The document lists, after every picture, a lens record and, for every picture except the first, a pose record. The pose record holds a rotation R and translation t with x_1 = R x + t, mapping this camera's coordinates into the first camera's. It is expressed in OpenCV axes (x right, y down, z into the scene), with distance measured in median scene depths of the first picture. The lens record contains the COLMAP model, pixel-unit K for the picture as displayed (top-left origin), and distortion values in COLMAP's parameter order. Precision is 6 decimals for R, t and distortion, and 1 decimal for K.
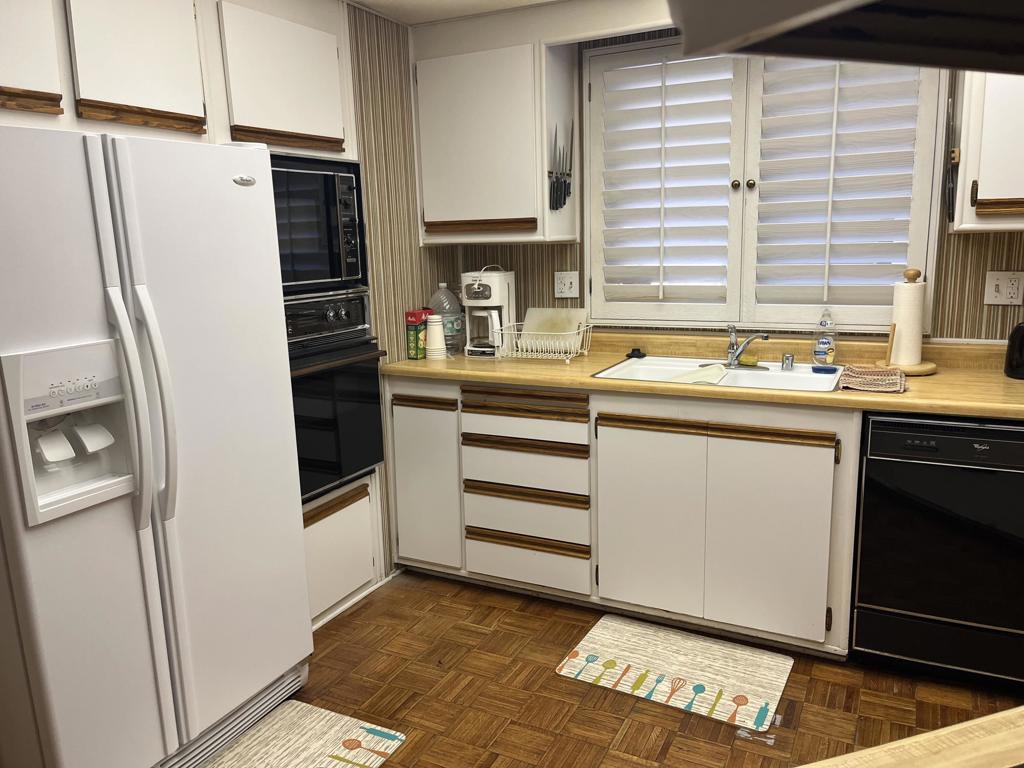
lens RADIAL K [[772.8, 0, 511.6], [0, 772.8, 385.7], [0, 0, 1]] dist [0.071808, -0.096767]
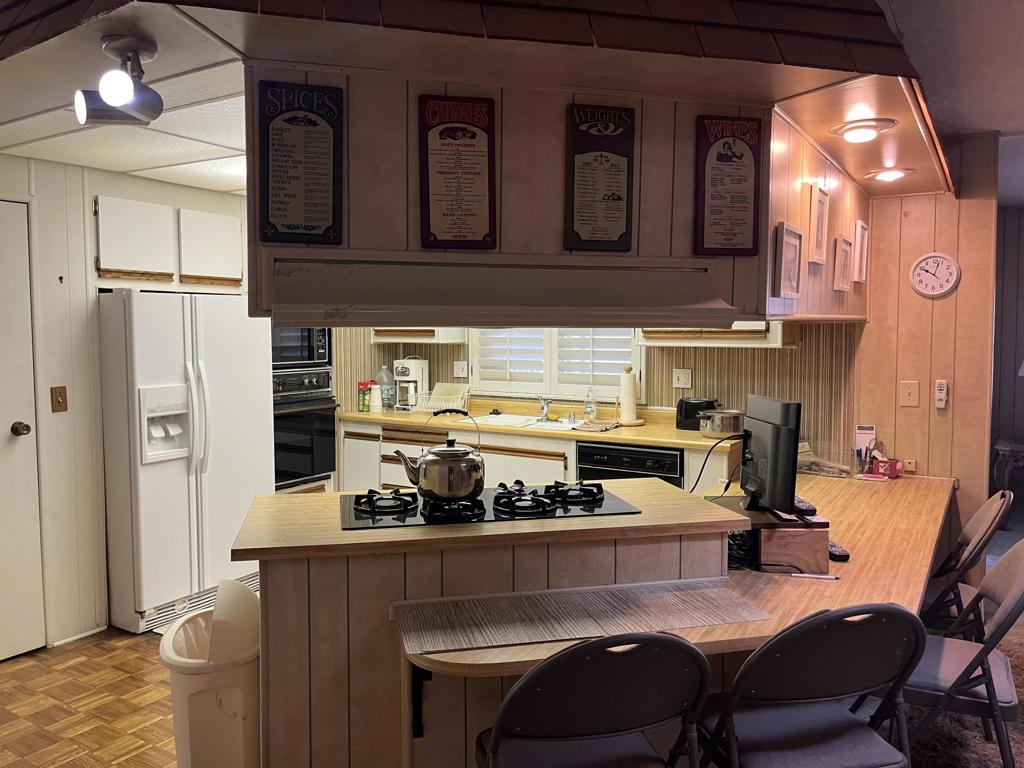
lens RADIAL K [[772.8, 0, 513.1], [0, 772.8, 369.9], [0, 0, 1]] dist [0.071808, -0.096767]
pose [[0.996822, 0.030475, -0.073600, 0.357035], [-0.040110, 0.990276, -0.133206, 0.096937], [0.068825, 0.135734, 0.988352, -0.700093]]
